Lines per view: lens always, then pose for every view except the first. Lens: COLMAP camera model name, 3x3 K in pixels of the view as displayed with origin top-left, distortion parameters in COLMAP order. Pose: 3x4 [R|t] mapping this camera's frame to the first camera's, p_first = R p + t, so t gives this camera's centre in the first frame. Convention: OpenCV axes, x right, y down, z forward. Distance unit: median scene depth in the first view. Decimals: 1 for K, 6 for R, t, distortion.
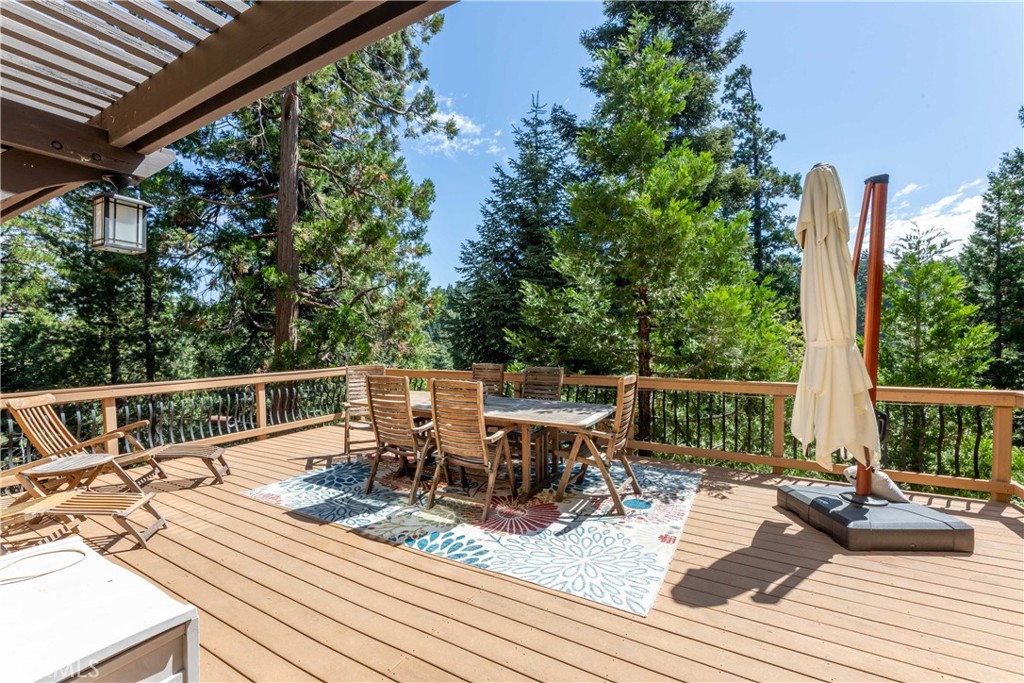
lens RADIAL K [[450.7, 0, 513.5], [0, 450.7, 338.3], [0, 0, 1]] dist [0.001390, -0.000210]
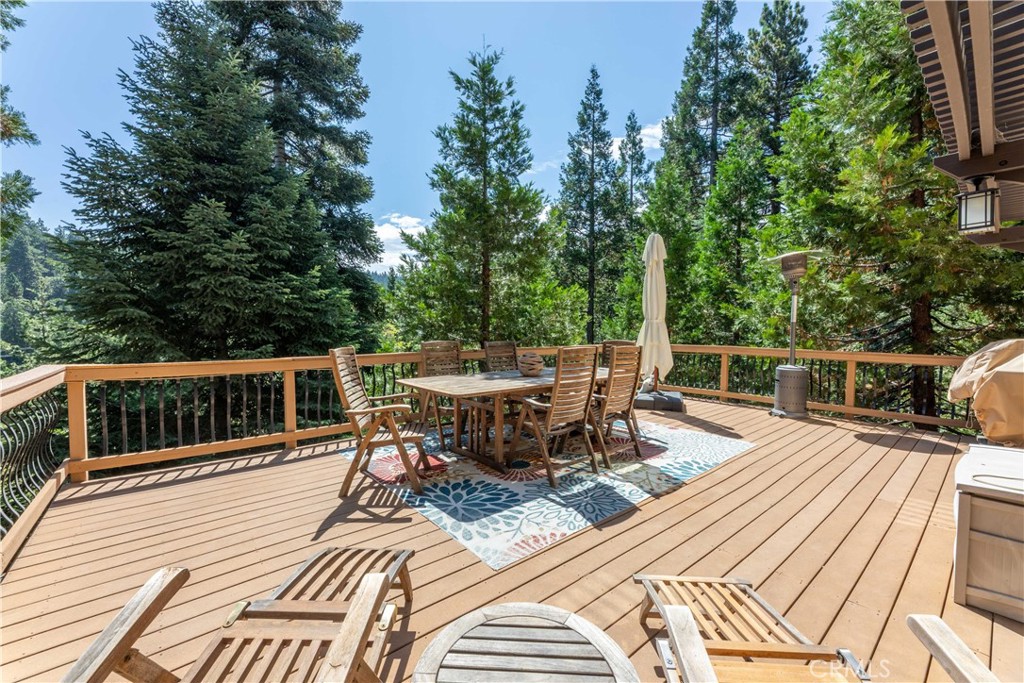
lens RADIAL K [[420.4, 0, 538.7], [0, 420.4, 345.4], [0, 0, 1]] dist [-0.000837, -0.000074]
pose [[0.307790, -0.039767, 0.950623, -1.031532], [-0.006028, 0.999025, 0.043744, 0.050404], [-0.951435, -0.019194, 0.307250, 0.779348]]
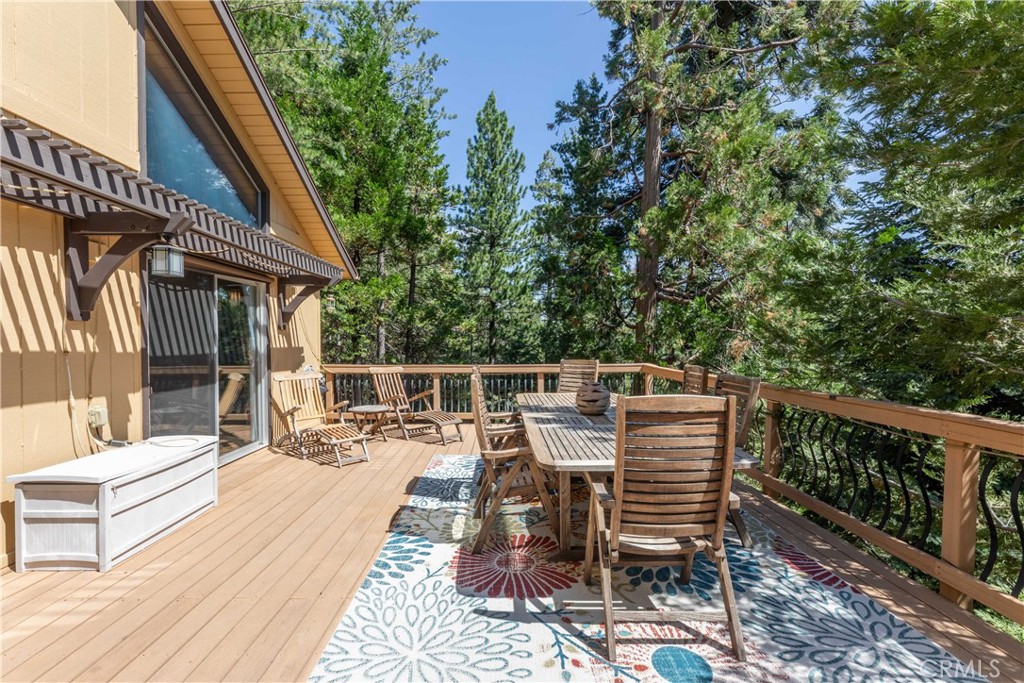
lens RADIAL K [[450.7, 0, 503.3], [0, 450.7, 340.8], [0, 0, 1]] dist [0.001390, -0.000210]
pose [[0.469069, 0.007180, -0.883132, 0.563952], [-0.003676, 0.999974, 0.006178, 0.019730], [0.883154, 0.000348, 0.469084, 0.568067]]
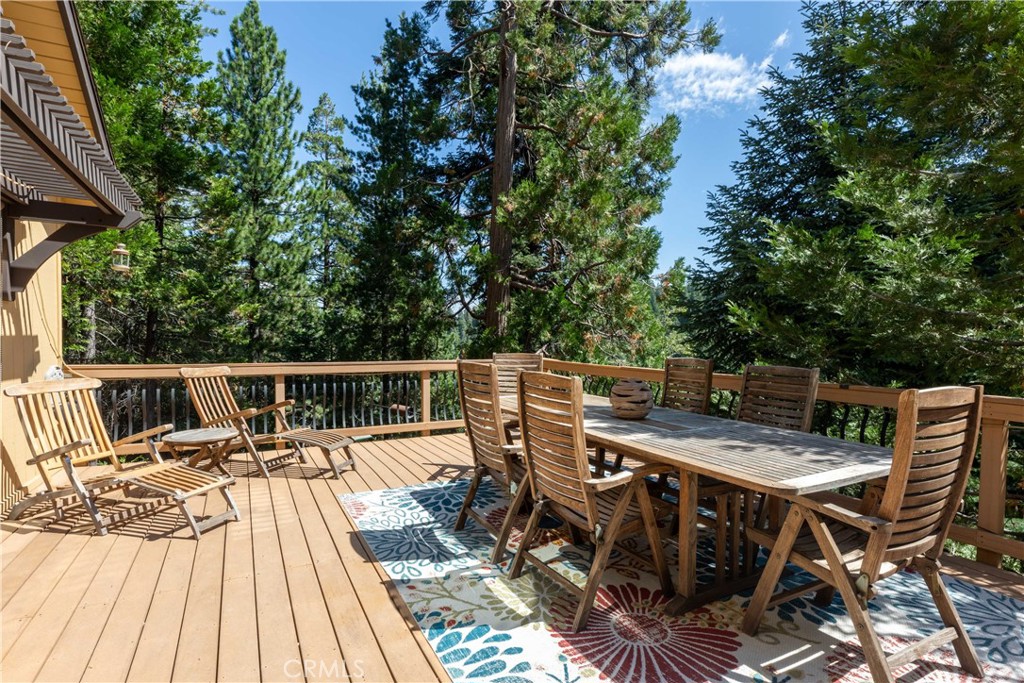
lens RADIAL K [[520.0, 0, 500.8], [0, 520.0, 342.8], [0, 0, 1]] dist [0.001490, -0.002808]
pose [[0.829845, 0.022768, -0.557529, 0.172959], [-0.016867, 0.999734, 0.015720, 0.038993], [0.557739, -0.003641, 0.830009, 0.357443]]
